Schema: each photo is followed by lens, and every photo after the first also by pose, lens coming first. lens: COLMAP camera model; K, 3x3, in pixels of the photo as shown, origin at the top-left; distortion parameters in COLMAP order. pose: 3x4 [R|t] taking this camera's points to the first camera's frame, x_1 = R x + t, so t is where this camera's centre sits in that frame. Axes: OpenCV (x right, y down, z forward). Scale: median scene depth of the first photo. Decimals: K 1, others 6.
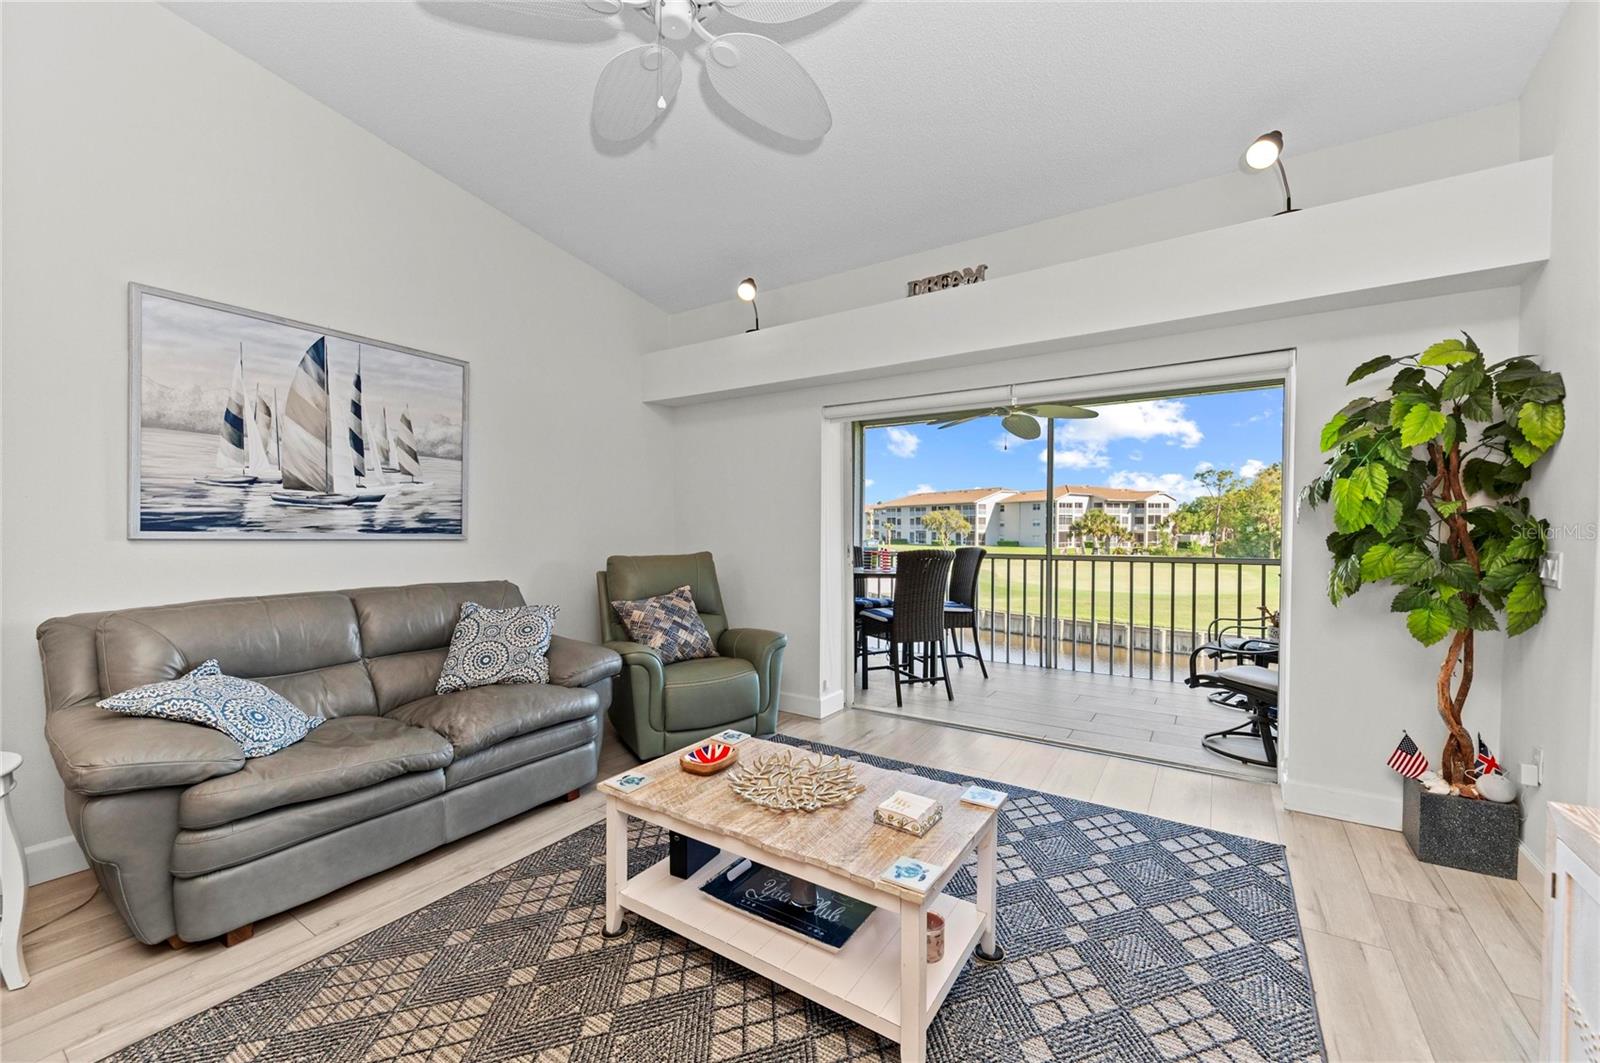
lens RADIAL K [[629.5, 0, 802.2], [0, 629.5, 545.1], [0, 0, 1]] dist [0.003163, -0.000295]
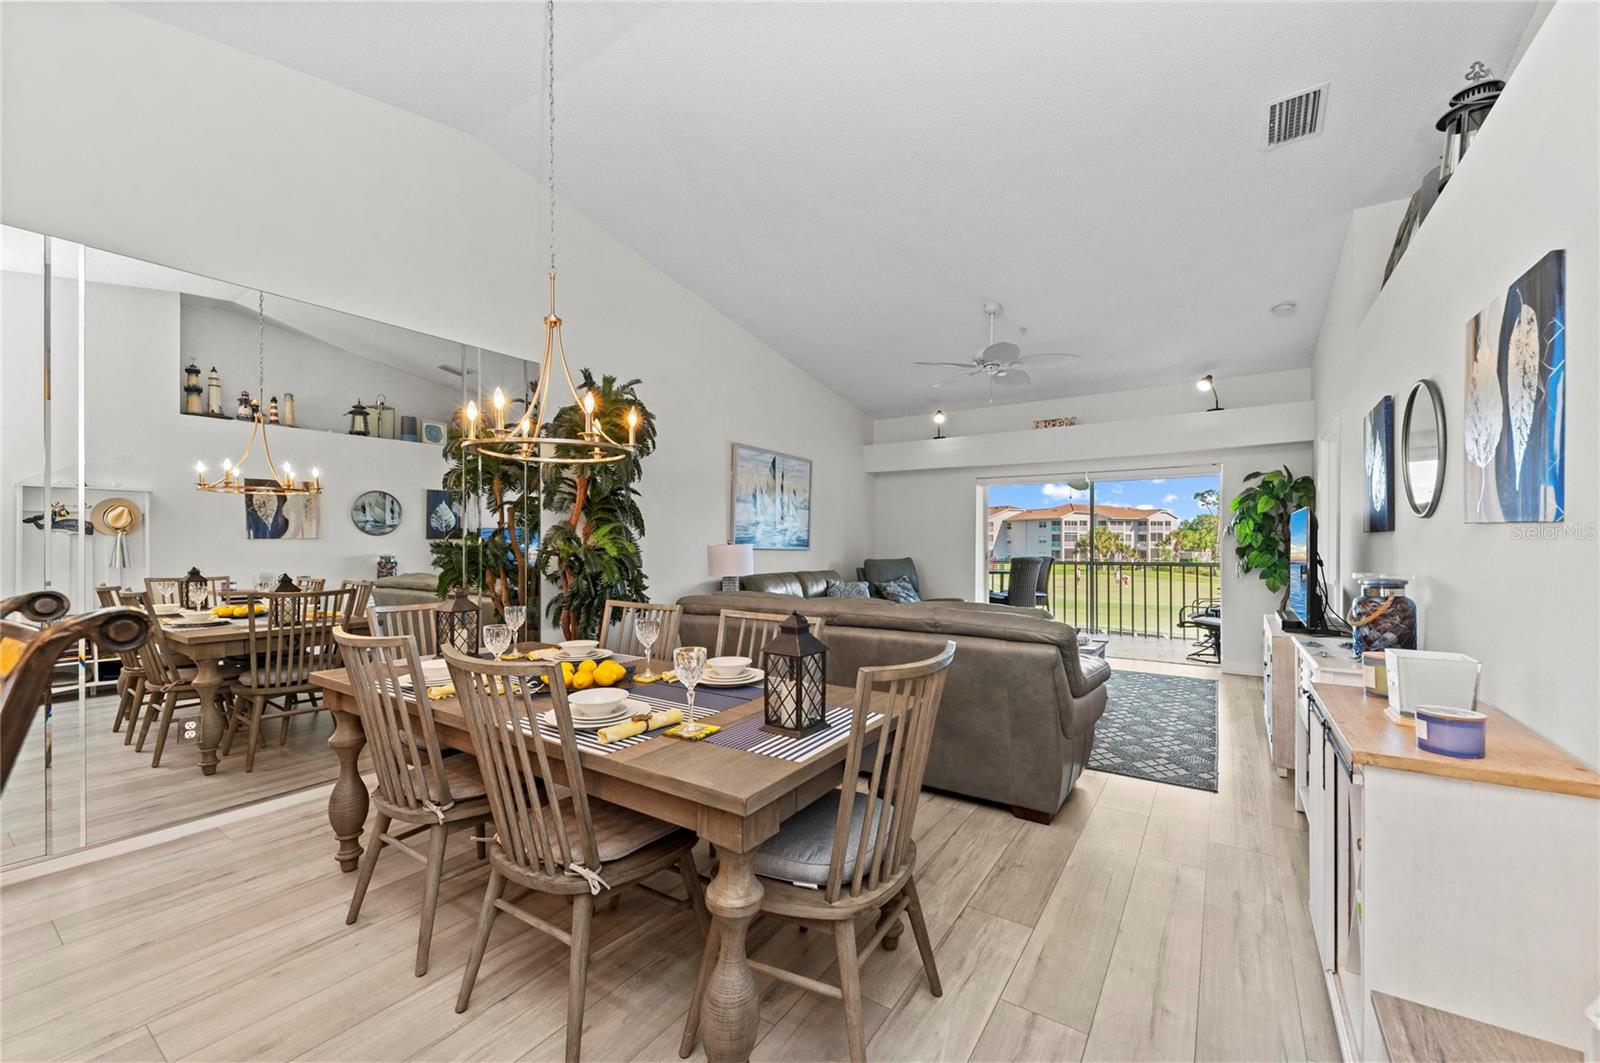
lens RADIAL K [[622.4, 0, 802.0], [0, 622.4, 542.2], [0, 0, 1]] dist [0.000517, -0.000201]
pose [[0.999963, 0.001019, -0.008537, -0.386285], [-0.001286, 0.999509, -0.031298, 0.019914], [0.008501, 0.031308, 0.999474, -0.678365]]
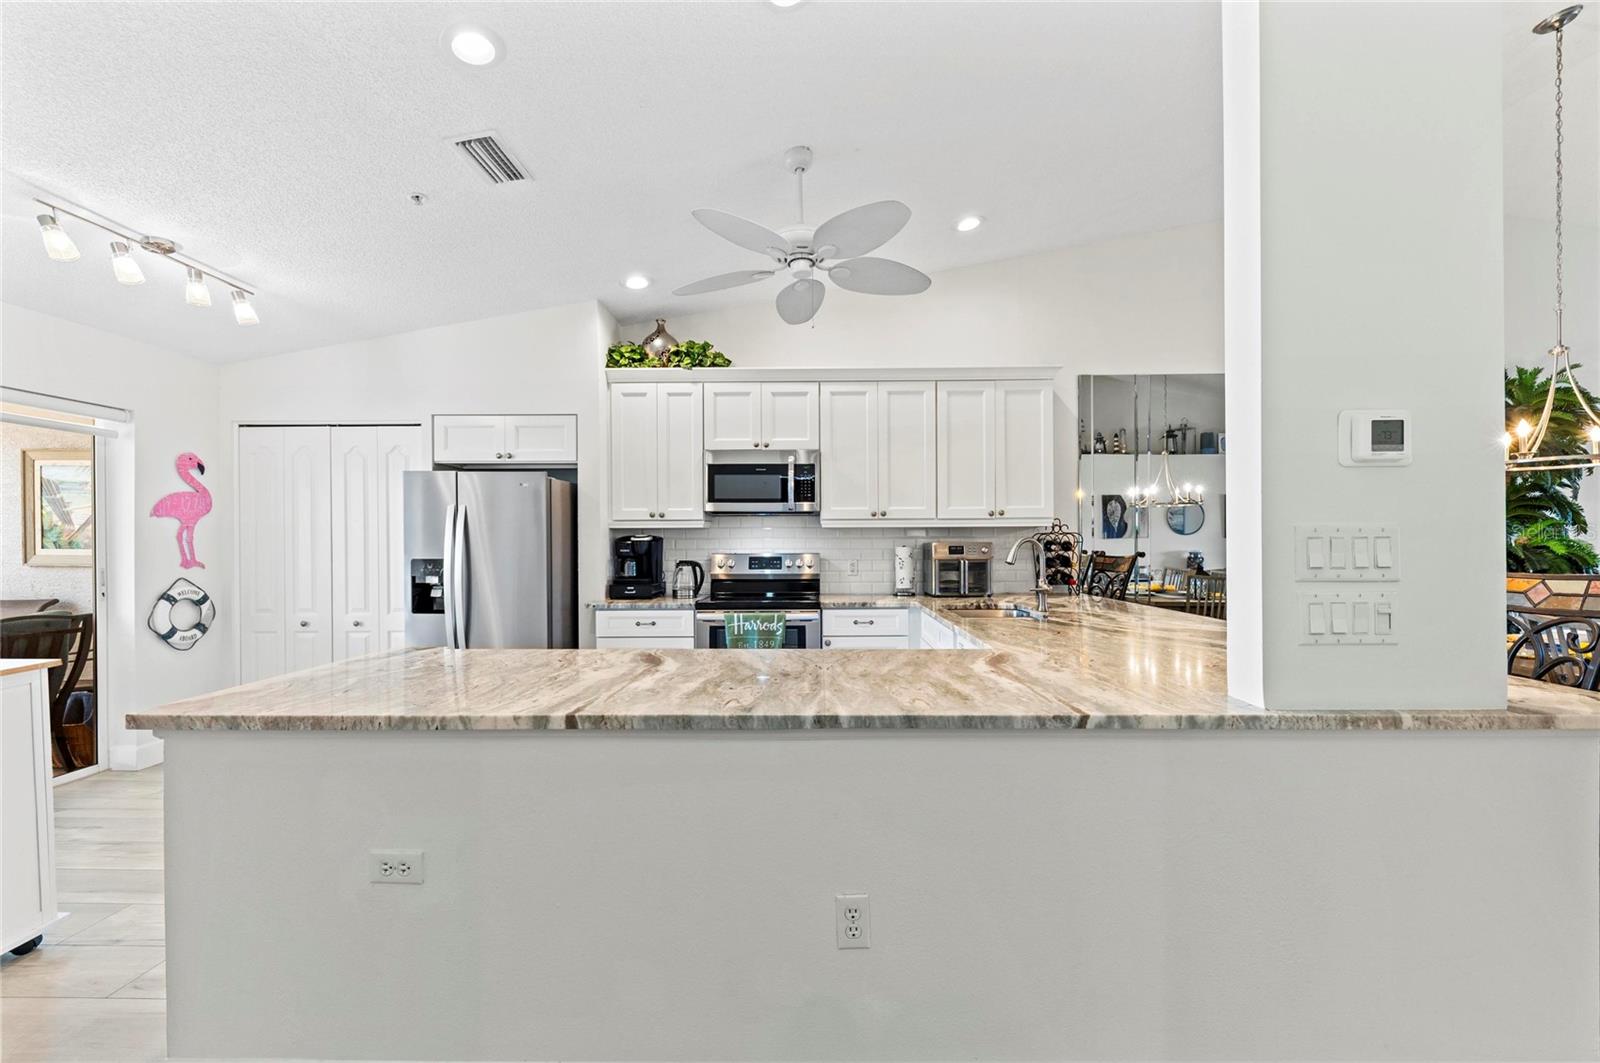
lens RADIAL K [[631.1, 0, 807.3], [0, 631.1, 544.3], [0, 0, 1]] dist [0.002240, -0.000713]
pose [[0.543196, 0.002025, -0.839603, -0.474823], [-0.023185, 0.999652, -0.012588, 0.032004], [0.839286, 0.026304, 0.543054, -1.088347]]
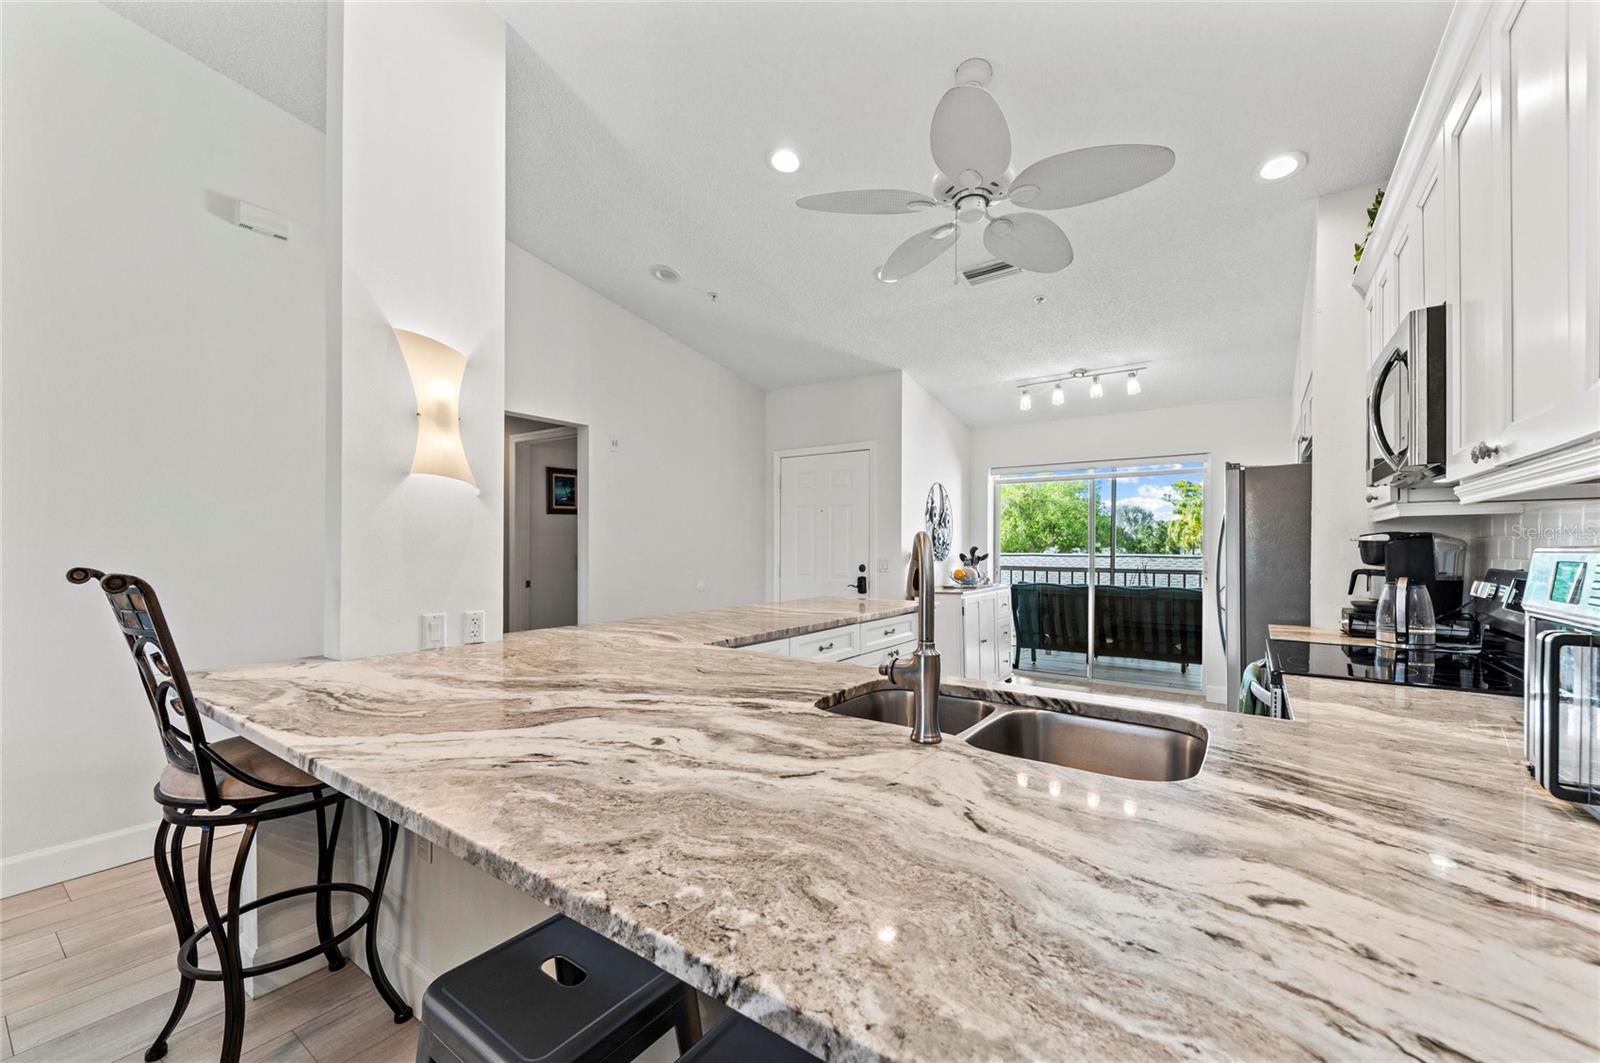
lens RADIAL K [[631.1, 0, 807.3], [0, 631.1, 544.3], [0, 0, 1]] dist [0.002240, -0.000713]
pose [[-0.999801, 0.000544, 0.019924, -0.865143], [0.001116, 0.999588, 0.028697, 0.008222], [-0.019900, 0.028714, -0.999390, -0.270958]]
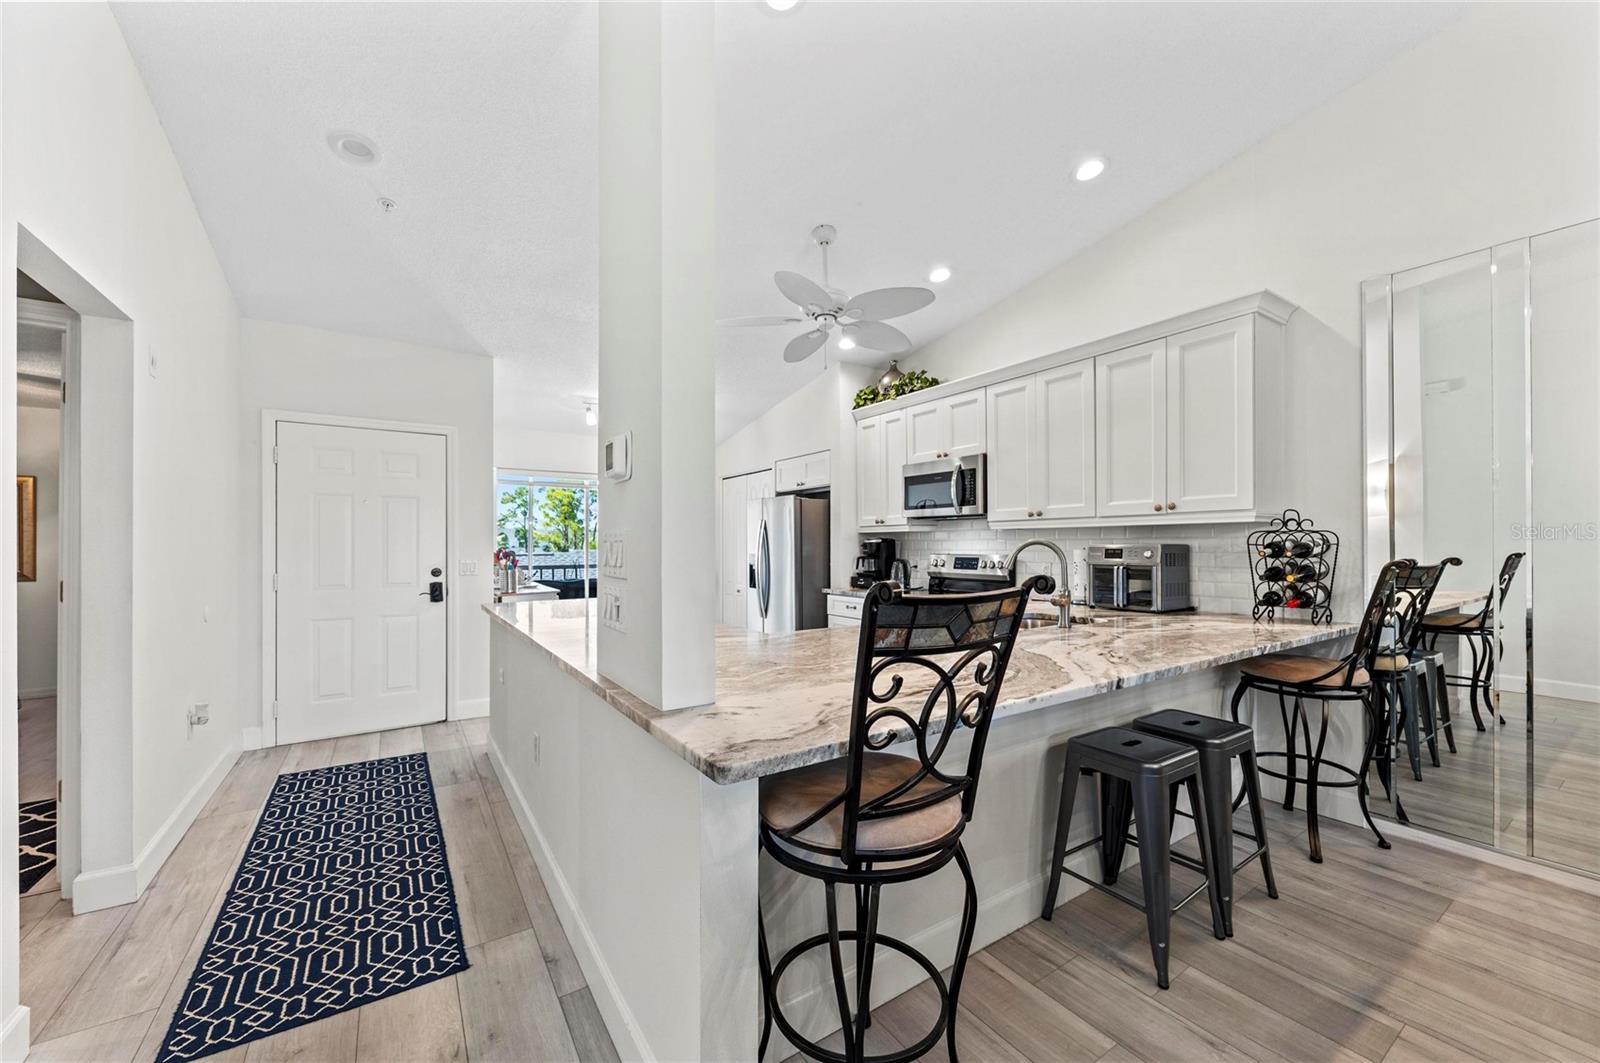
lens RADIAL K [[611.0, 0, 805.4], [0, 611.0, 536.5], [0, 0, 1]] dist [0.001157, -0.000103]
pose [[-0.381663, -0.009859, -0.924249, -0.311552], [-0.025868, 0.999665, 0.000019, 0.013908], [0.923940, 0.023915, -0.381790, -0.514319]]
